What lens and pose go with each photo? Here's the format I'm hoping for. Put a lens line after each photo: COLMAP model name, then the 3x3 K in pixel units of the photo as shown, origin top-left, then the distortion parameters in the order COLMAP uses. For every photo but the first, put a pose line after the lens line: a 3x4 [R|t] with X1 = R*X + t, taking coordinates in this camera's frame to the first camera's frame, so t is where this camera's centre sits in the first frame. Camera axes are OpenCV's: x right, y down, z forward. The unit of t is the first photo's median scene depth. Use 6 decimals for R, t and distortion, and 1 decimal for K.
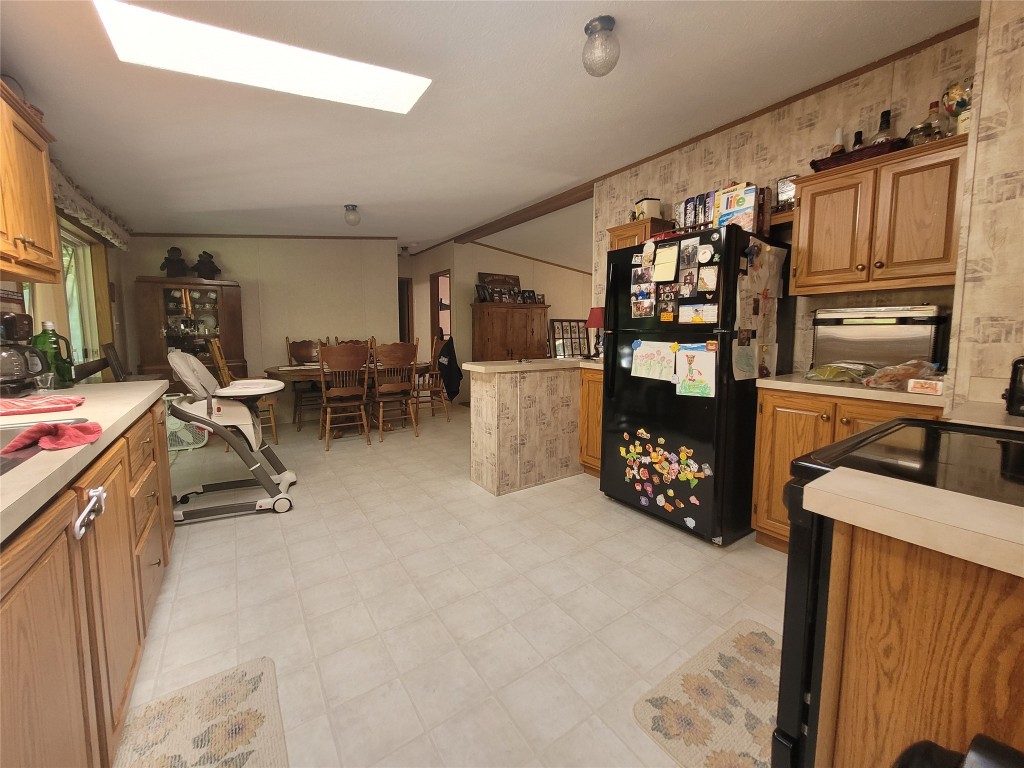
lens RADIAL K [[400.8, 0, 501.1], [0, 400.8, 367.8], [0, 0, 1]] dist [0.001595, -0.000065]
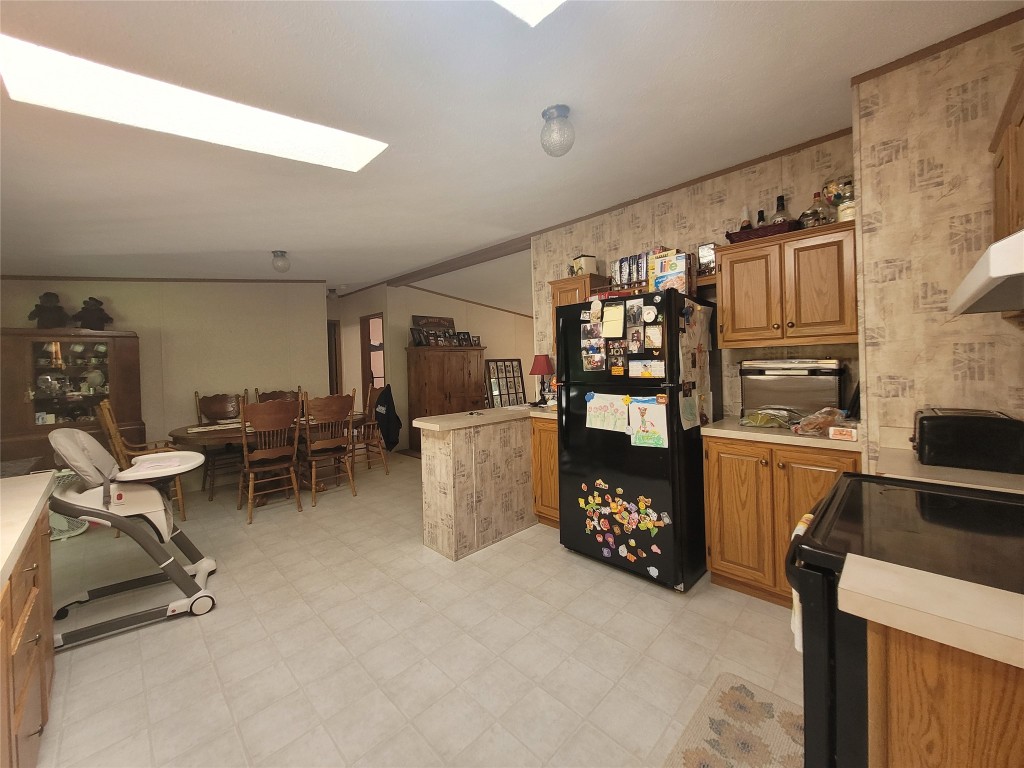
lens RADIAL K [[400.8, 0, 501.1], [0, 400.8, 367.8], [0, 0, 1]] dist [0.001595, -0.000065]
pose [[0.982423, -0.029338, 0.184348, -0.078851], [0.044531, 0.995894, -0.078822, -0.064702], [-0.181279, 0.085646, 0.979695, 0.023368]]
